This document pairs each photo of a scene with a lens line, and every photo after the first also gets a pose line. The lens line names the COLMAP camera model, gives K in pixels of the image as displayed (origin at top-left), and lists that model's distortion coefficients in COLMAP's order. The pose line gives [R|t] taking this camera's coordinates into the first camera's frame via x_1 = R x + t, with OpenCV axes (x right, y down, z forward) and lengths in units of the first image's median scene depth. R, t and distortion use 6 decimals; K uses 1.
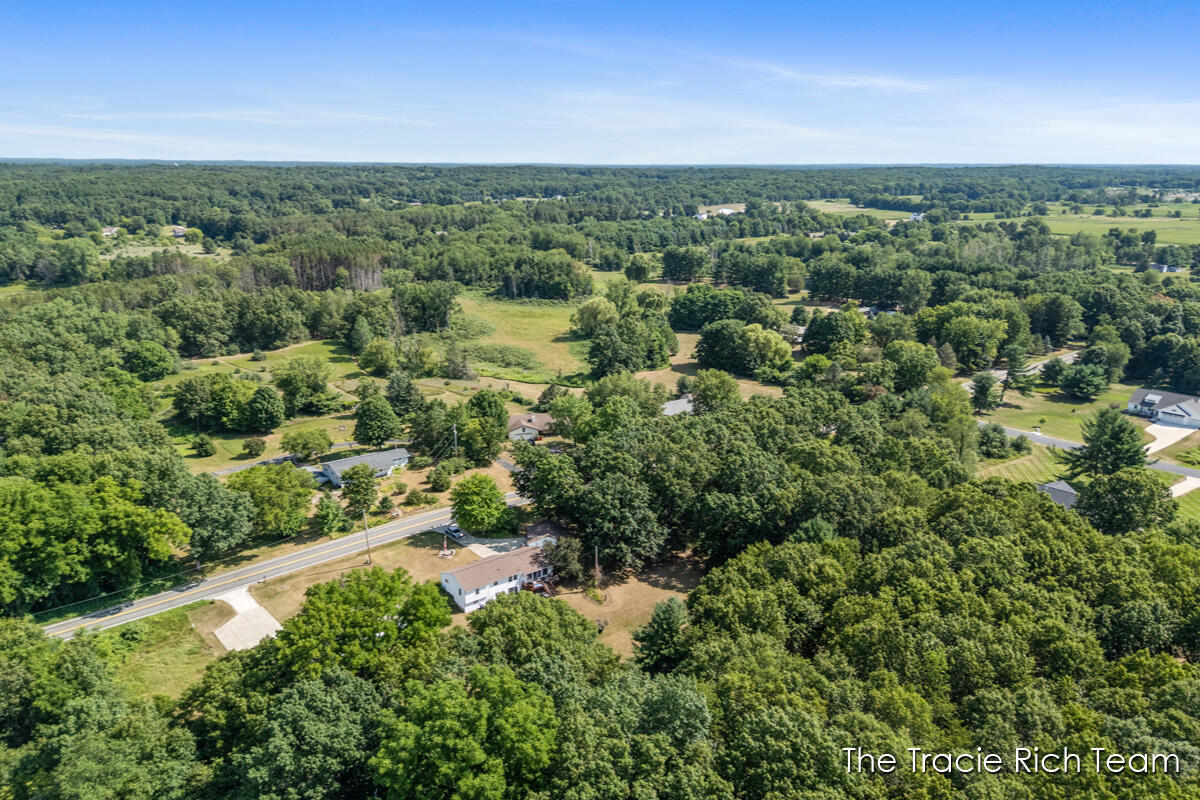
lens RADIAL K [[883.2, 0, 600.0], [0, 883.2, 400.0], [0, 0, 1]] dist [0.085729, -0.097871]
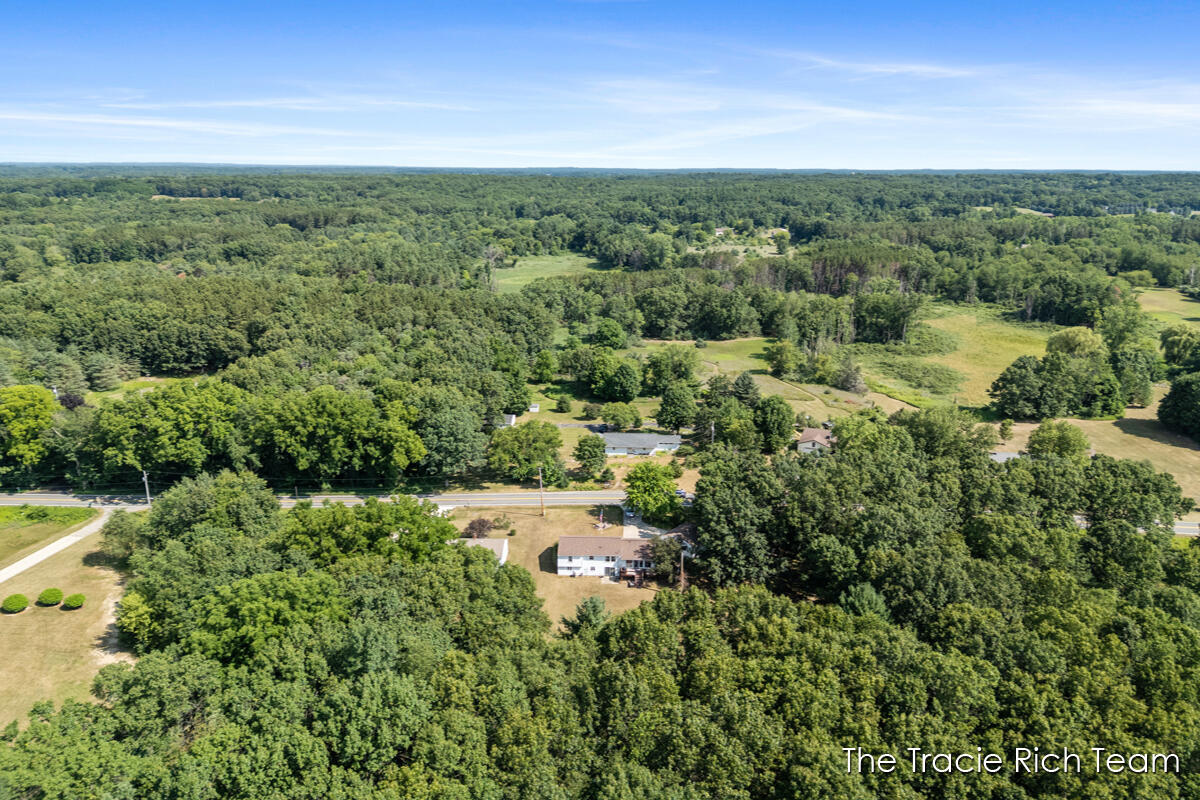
lens RADIAL K [[883.2, 0, 600.0], [0, 883.2, 400.0], [0, 0, 1]] dist [0.085729, -0.097871]
pose [[0.755129, 0.166351, -0.634119, 0.328509], [-0.172037, 0.983654, 0.053179, -0.024235], [0.632600, 0.068935, 0.771405, 0.103005]]
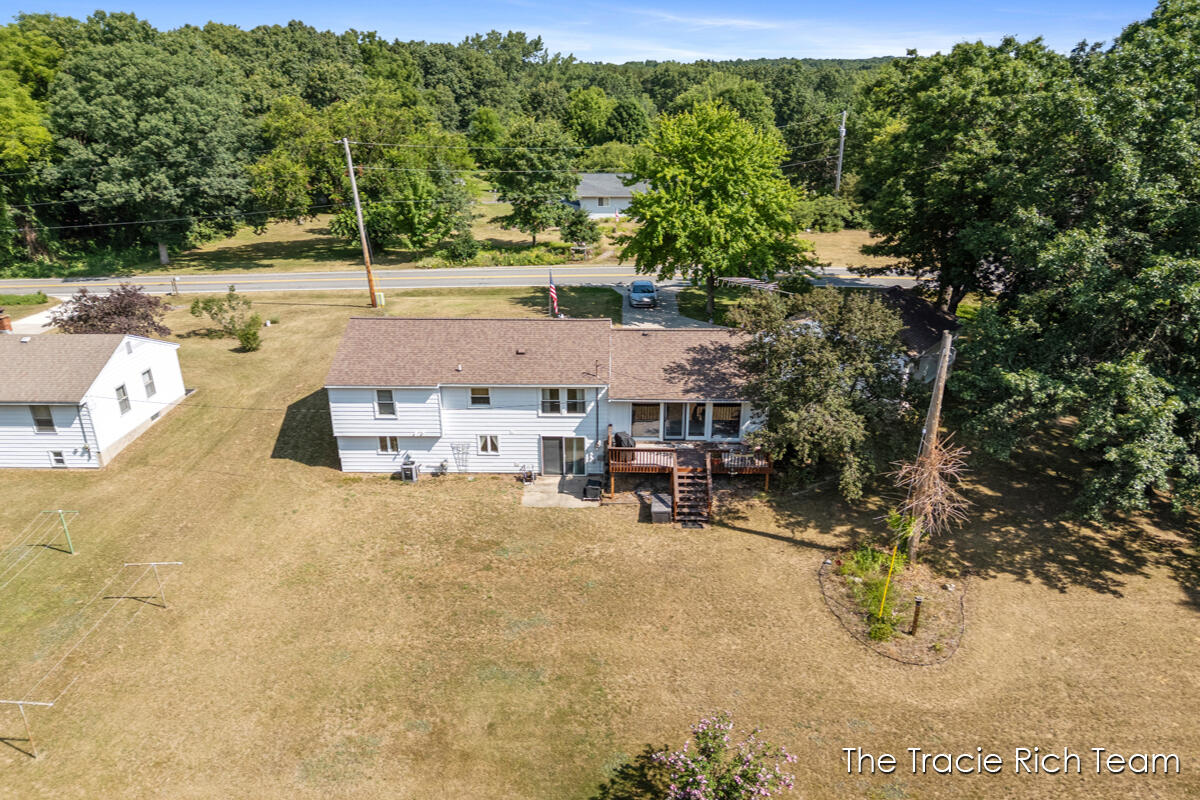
lens RADIAL K [[973.6, 0, 600.0], [0, 973.6, 400.0], [0, 0, 1]] dist [0.152516, -0.153023]
pose [[0.757033, 0.218258, -0.615845, 0.045126], [-0.162824, 0.975840, 0.145688, 0.099660], [0.632764, -0.010016, 0.774280, 0.497050]]
